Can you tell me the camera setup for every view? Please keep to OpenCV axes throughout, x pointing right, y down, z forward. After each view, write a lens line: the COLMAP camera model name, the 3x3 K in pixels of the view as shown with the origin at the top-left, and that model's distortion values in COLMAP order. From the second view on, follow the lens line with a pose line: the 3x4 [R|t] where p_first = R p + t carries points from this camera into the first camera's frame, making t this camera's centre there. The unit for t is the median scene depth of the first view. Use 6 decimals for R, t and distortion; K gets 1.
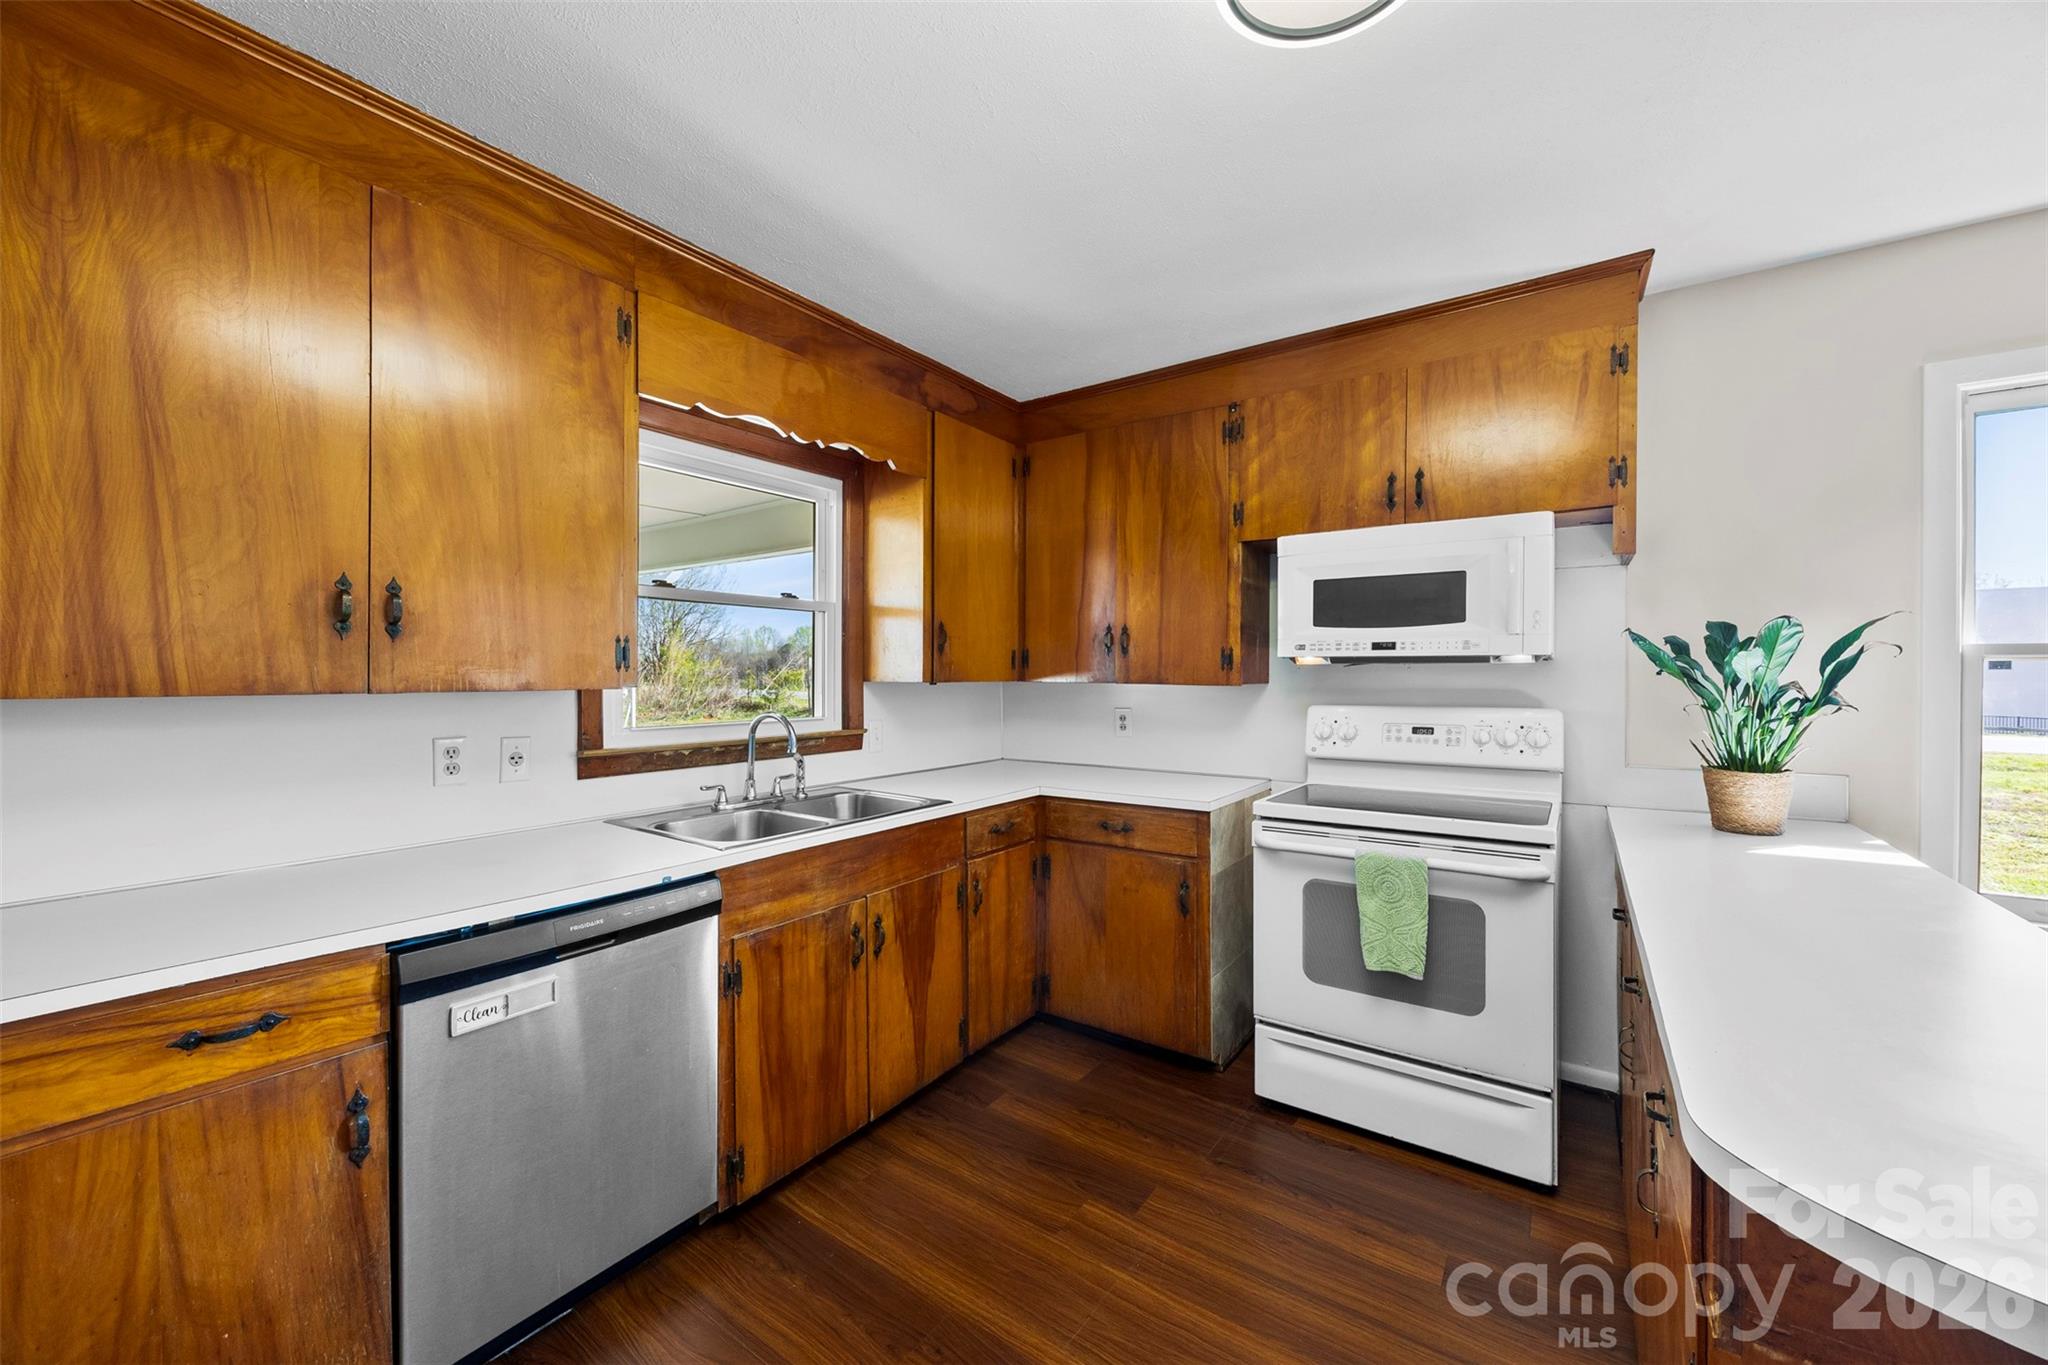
lens RADIAL K [[795.3, 0, 1028.1], [0, 795.3, 681.0], [0, 0, 1]] dist [-0.001613, -0.000043]
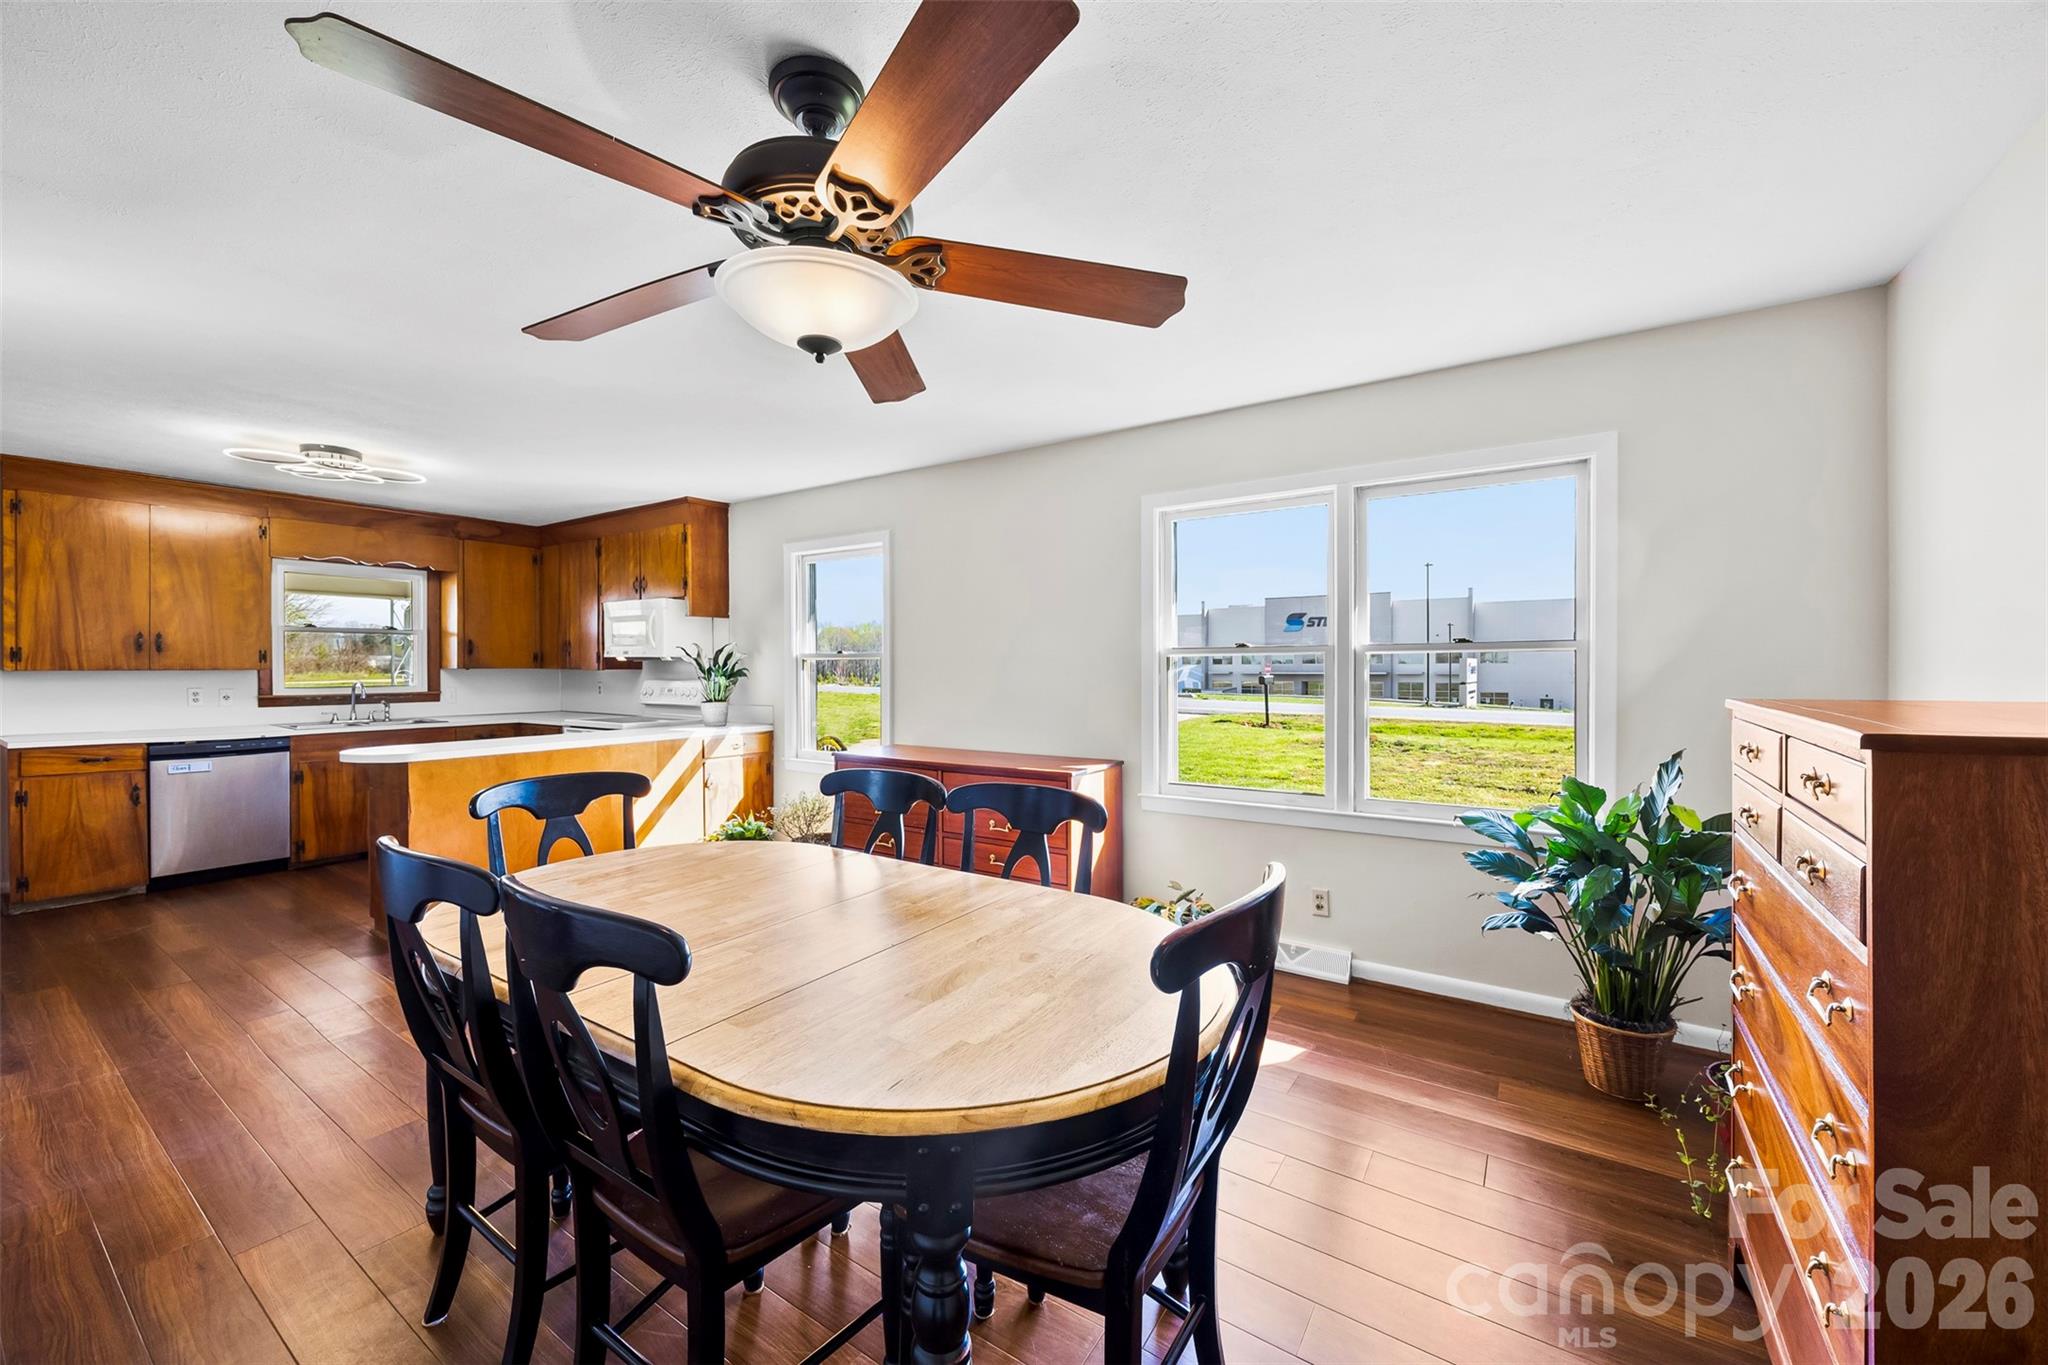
lens RADIAL K [[795.3, 0, 1023.9], [0, 795.3, 675.1], [0, 0, 1]] dist [-0.001613, -0.000043]
pose [[0.999830, 0.000792, 0.018419, 1.823783], [-0.000830, 0.999998, 0.002026, 0.018161], [-0.018418, -0.002041, 0.999828, -1.558105]]
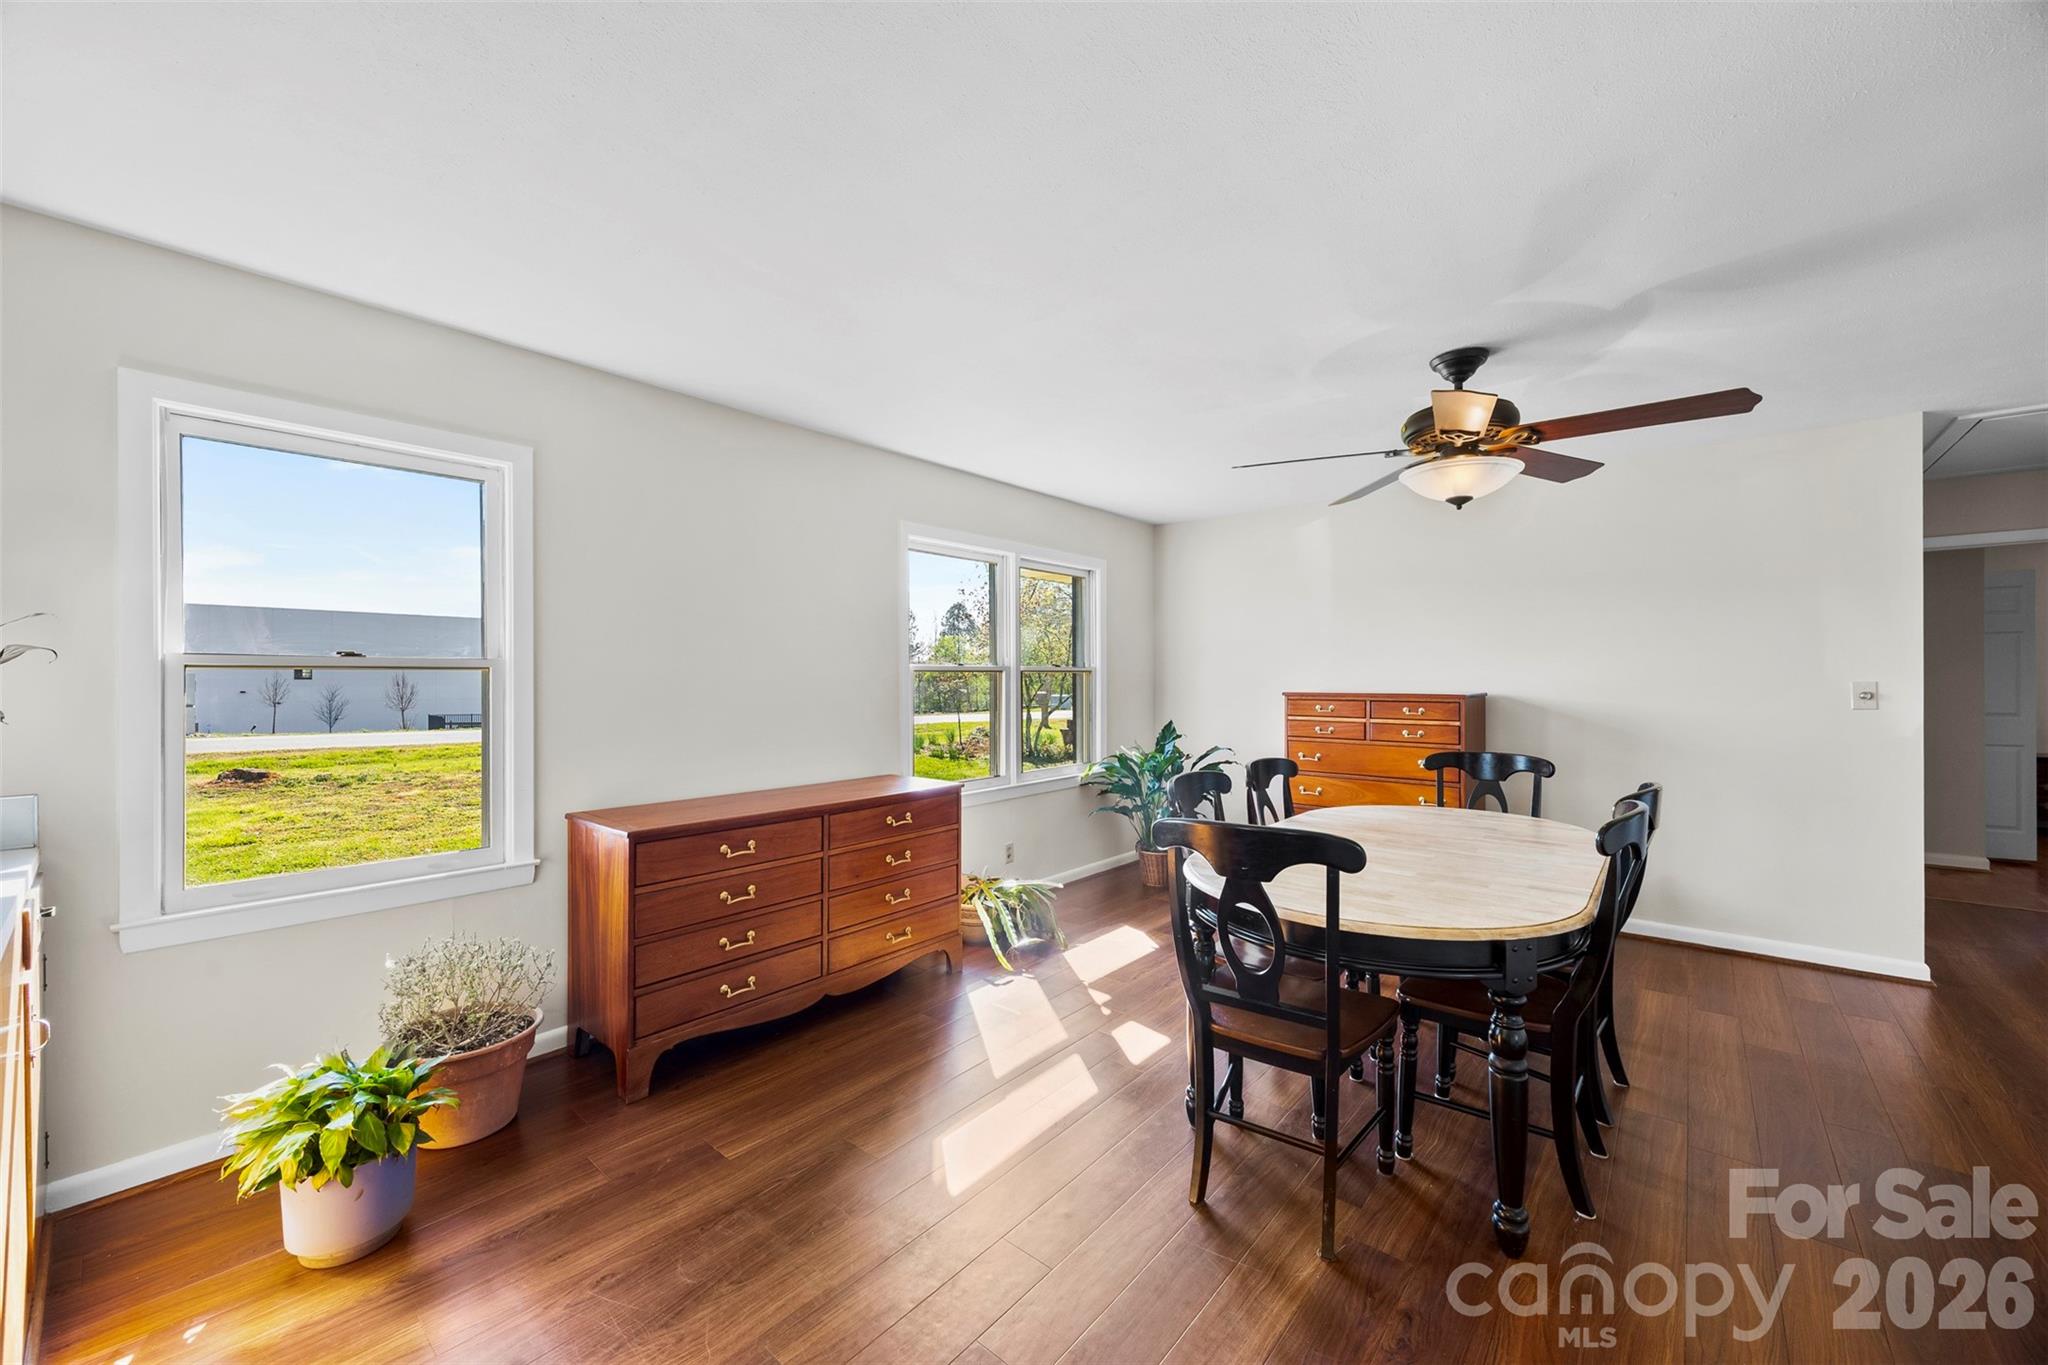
lens RADIAL K [[795.3, 0, 1023.7], [0, 795.3, 677.9], [0, 0, 1]] dist [-0.001613, -0.000043]
pose [[0.089068, 0.005068, 0.996013, 0.219050], [0.011083, 0.999920, -0.006079, 0.004383], [-0.995964, 0.011581, 0.089005, -0.179291]]
